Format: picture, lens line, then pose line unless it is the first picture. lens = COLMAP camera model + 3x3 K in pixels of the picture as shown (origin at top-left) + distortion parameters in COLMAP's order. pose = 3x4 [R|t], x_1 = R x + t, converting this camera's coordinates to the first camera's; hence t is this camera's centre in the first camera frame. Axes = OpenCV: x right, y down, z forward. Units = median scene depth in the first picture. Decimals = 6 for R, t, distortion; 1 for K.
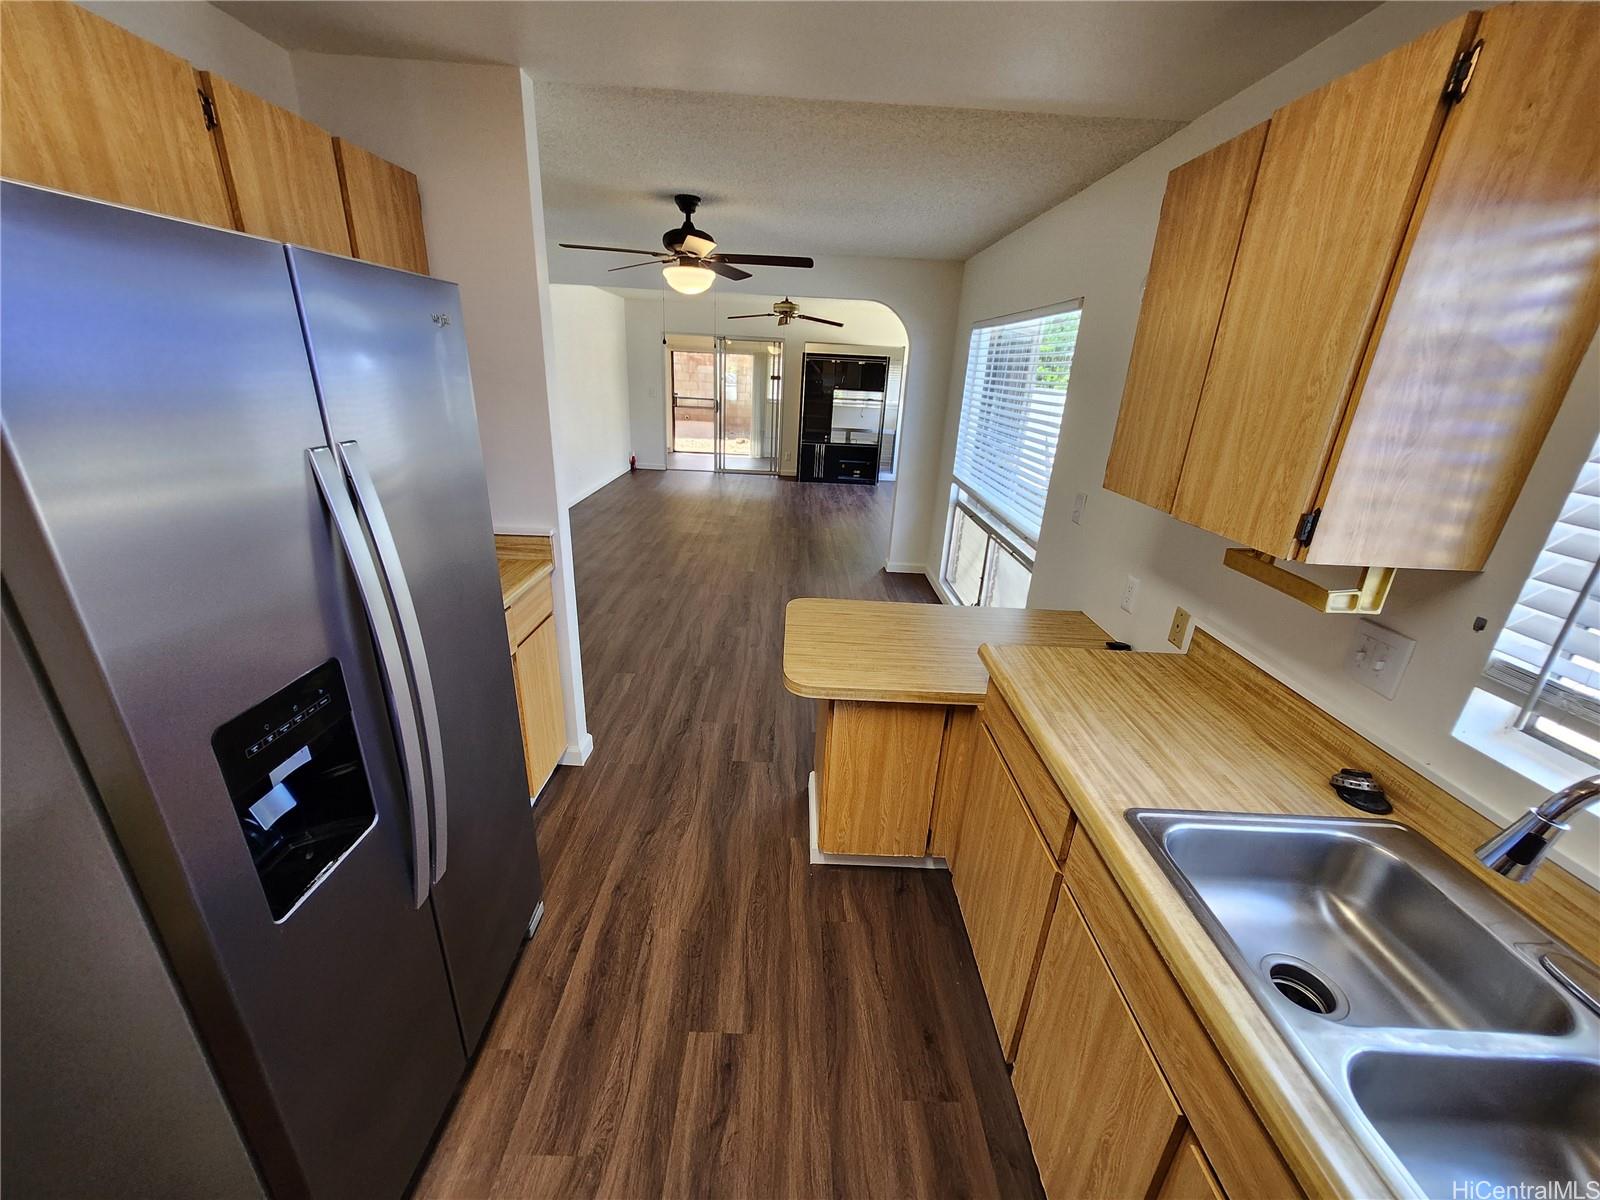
lens RADIAL K [[630.9, 0, 792.9], [0, 630.9, 605.3], [0, 0, 1]] dist [-0.001621, 0.002402]
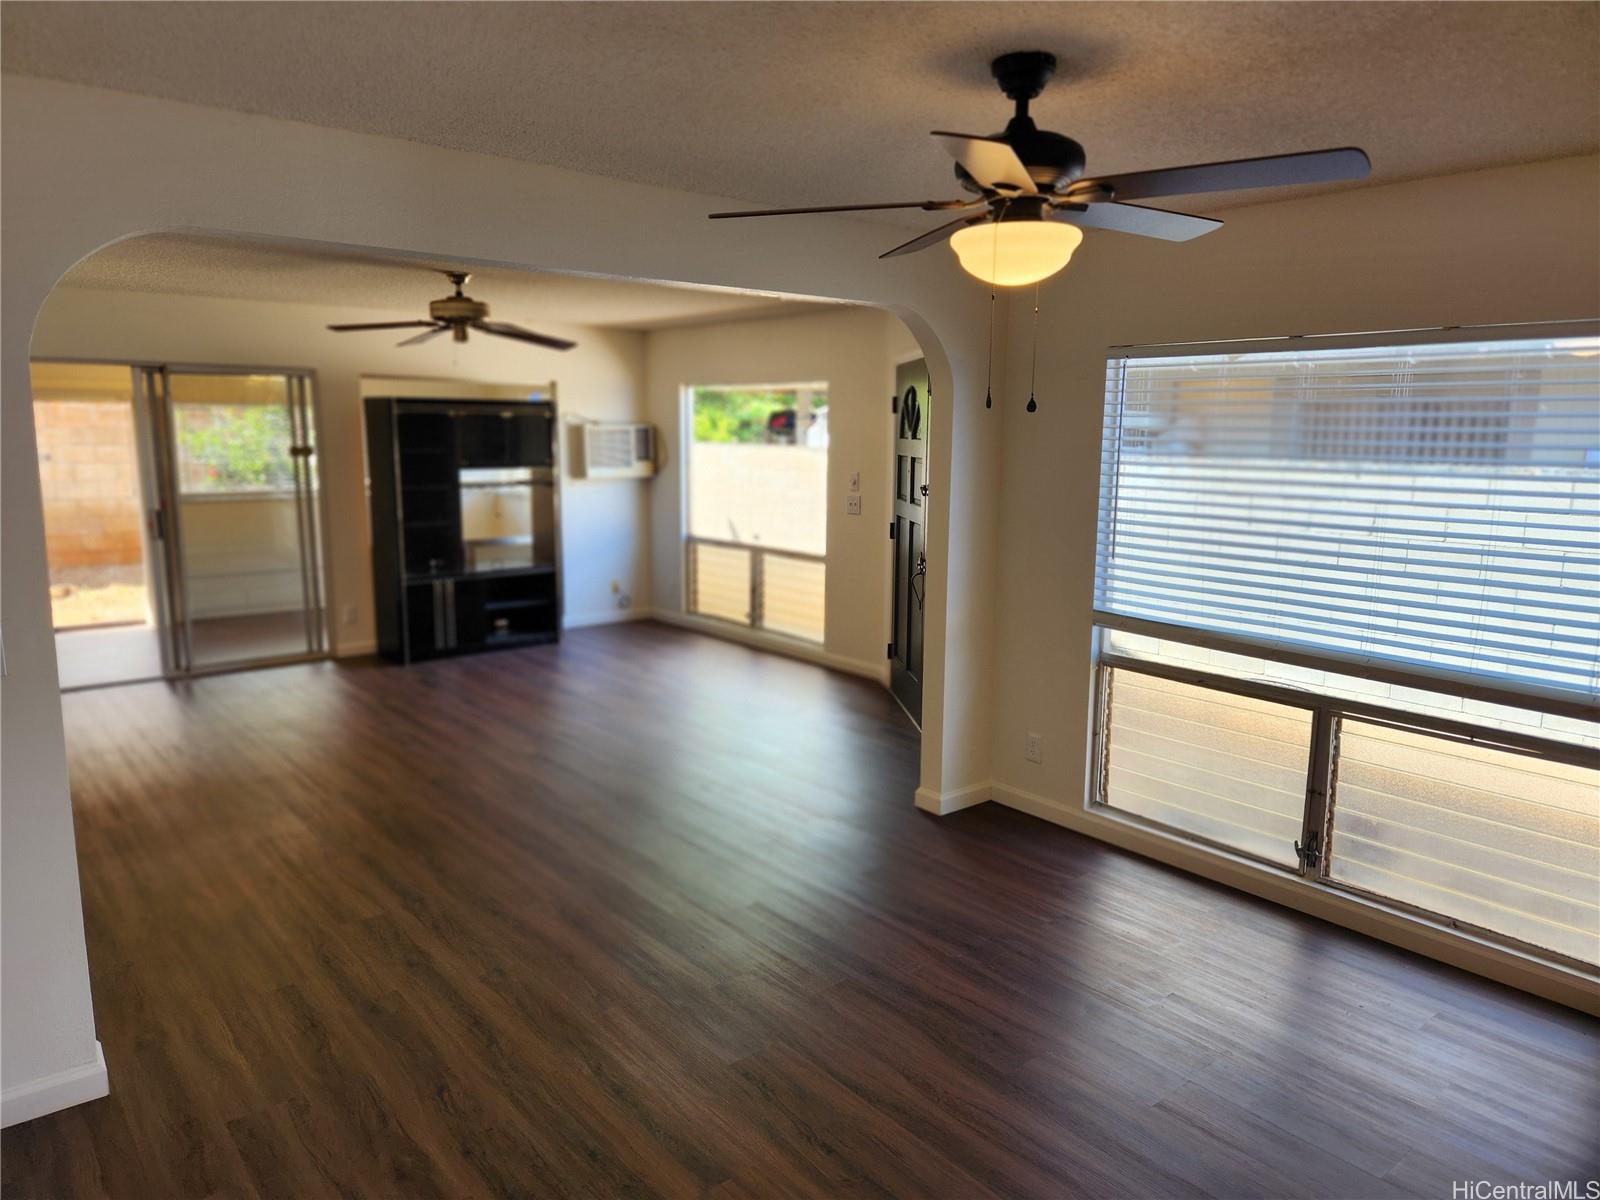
lens RADIAL K [[1072.2, 0, 803.0], [0, 1072.2, 607.4], [0, 0, 1]] dist [0.041823, -0.021907]
pose [[0.773783, -0.135750, 0.618734, -0.253816], [0.241751, 0.966122, -0.090364, -0.095861], [-0.585505, 0.219502, 0.780386, 0.210341]]
